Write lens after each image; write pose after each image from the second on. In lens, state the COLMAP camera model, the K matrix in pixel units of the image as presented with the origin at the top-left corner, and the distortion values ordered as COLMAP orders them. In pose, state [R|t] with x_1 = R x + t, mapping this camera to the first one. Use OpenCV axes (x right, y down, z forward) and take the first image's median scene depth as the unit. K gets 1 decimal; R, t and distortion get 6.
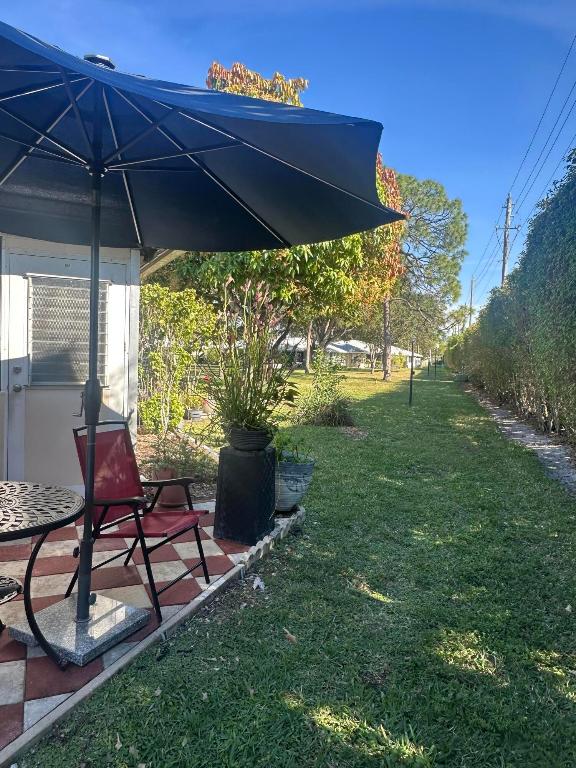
lens RADIAL K [[536.2, 0, 286.7], [0, 536.2, 384.6], [0, 0, 1]] dist [0.016358, -0.038820]
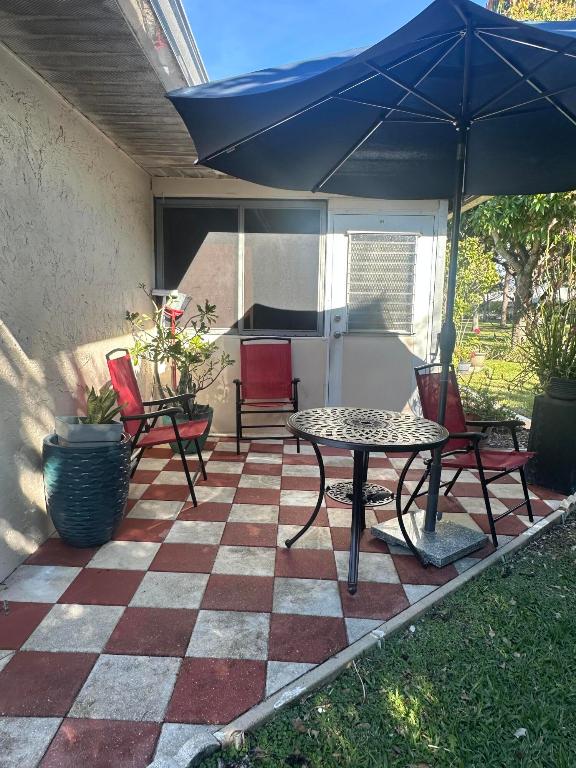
lens RADIAL K [[536.2, 0, 286.8], [0, 536.2, 390.7], [0, 0, 1]] dist [0.016358, -0.038820]
pose [[0.902478, 0.053976, -0.427342, -0.144748], [-0.013307, 0.995138, 0.097590, 0.021494], [0.430531, -0.082386, 0.898808, -0.118995]]
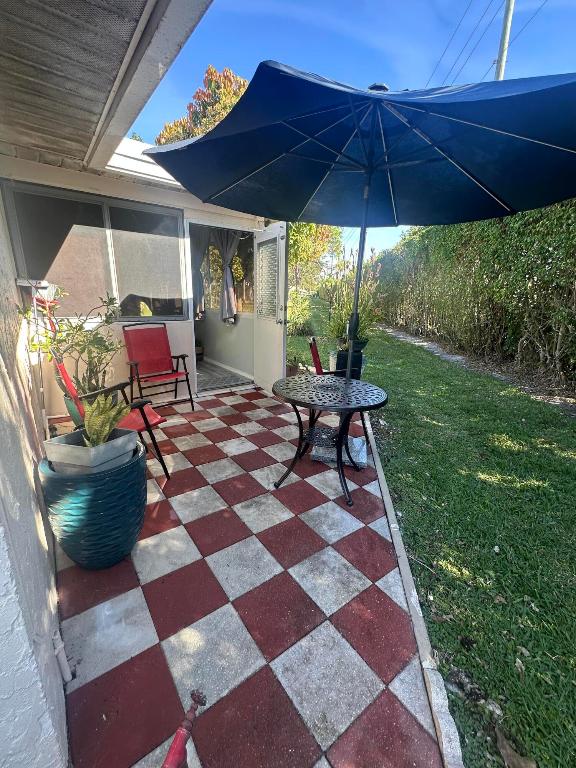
lens RADIAL K [[323.4, 0, 293.9], [0, 323.4, 386.8], [0, 0, 1]] dist [0.000409, 0.000050]
pose [[0.976019, -0.064236, 0.207993, -0.603362], [0.014062, 0.972079, 0.234230, -0.019390], [-0.217232, -0.225688, 0.949671, 0.020066]]
